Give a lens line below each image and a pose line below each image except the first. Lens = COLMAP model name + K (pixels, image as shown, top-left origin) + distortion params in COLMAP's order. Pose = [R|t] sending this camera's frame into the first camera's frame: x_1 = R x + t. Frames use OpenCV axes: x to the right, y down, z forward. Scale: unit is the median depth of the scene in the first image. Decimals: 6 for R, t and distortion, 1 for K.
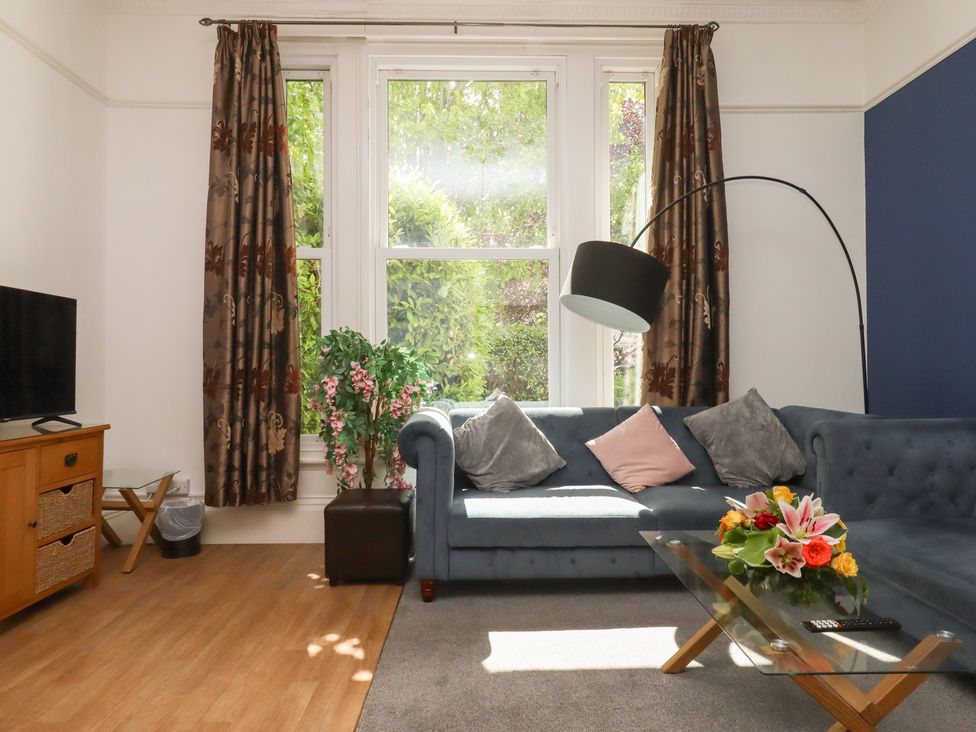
lens RADIAL K [[650.3, 0, 491.3], [0, 650.3, 365.1], [0, 0, 1]] dist [-0.001146, -0.003046]
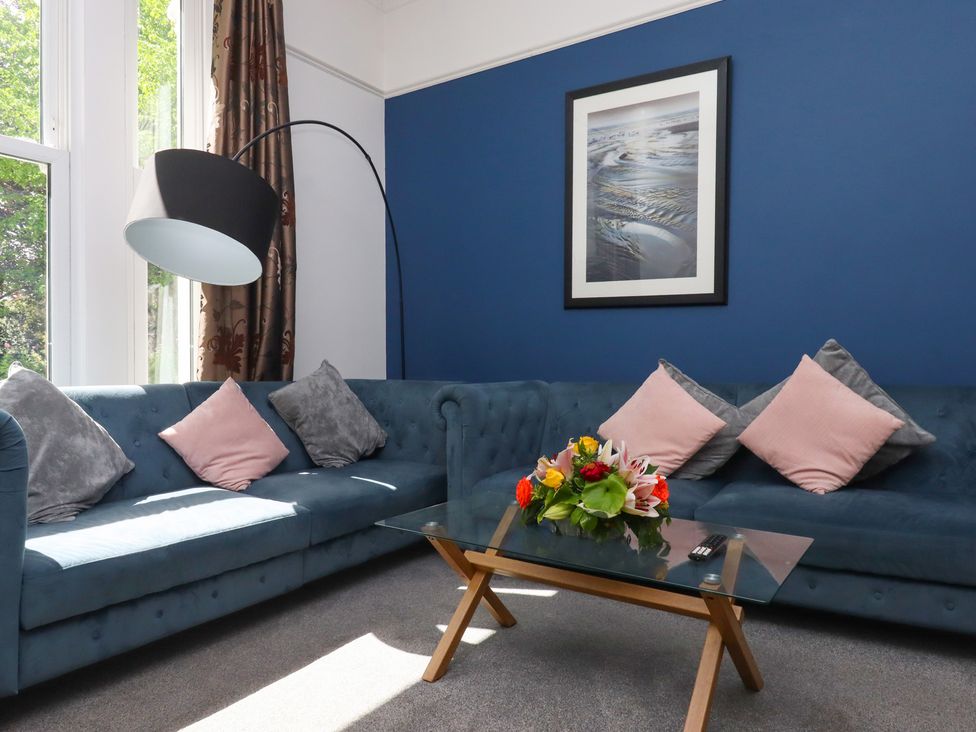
lens RADIAL K [[668.4, 0, 488.0], [0, 668.4, 366.0], [0, 0, 1]] dist [-0.000824, -0.002408]
pose [[0.562731, 0.001260, 0.826639, -0.248421], [-0.007492, 0.999966, 0.003576, 0.039950], [-0.826606, -0.008206, 0.562721, 0.286375]]
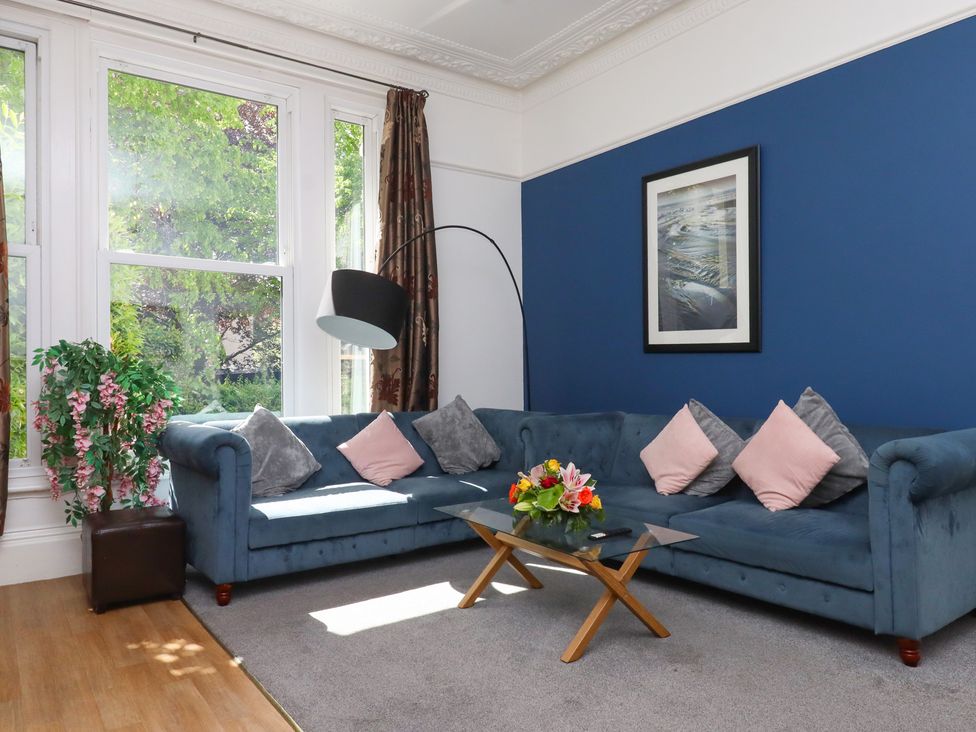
lens RADIAL K [[702.4, 0, 484.6], [0, 702.4, 365.5], [0, 0, 1]] dist [0.005281, -0.001871]
pose [[0.826595, 0.003113, 0.562789, -0.318354], [0.000886, 0.999976, -0.006833, -0.011899], [-0.562797, 0.006147, 0.826572, -0.142627]]
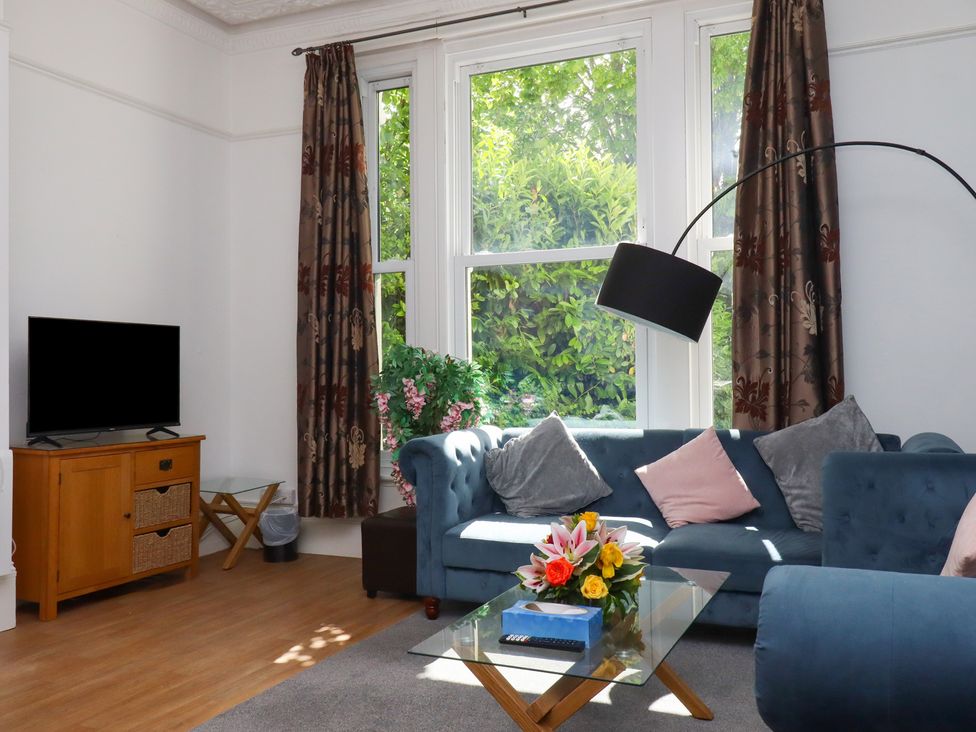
lens RADIAL K [[873.5, 0, 488.0], [0, 873.5, 366.0], [0, 0, 1]] dist [0.014180, 0.003689]
pose [[0.904553, -0.009358, -0.426259, 0.456990], [0.009170, 0.999955, -0.002493, -0.019000], [0.426263, -0.001654, 0.904598, -0.150149]]
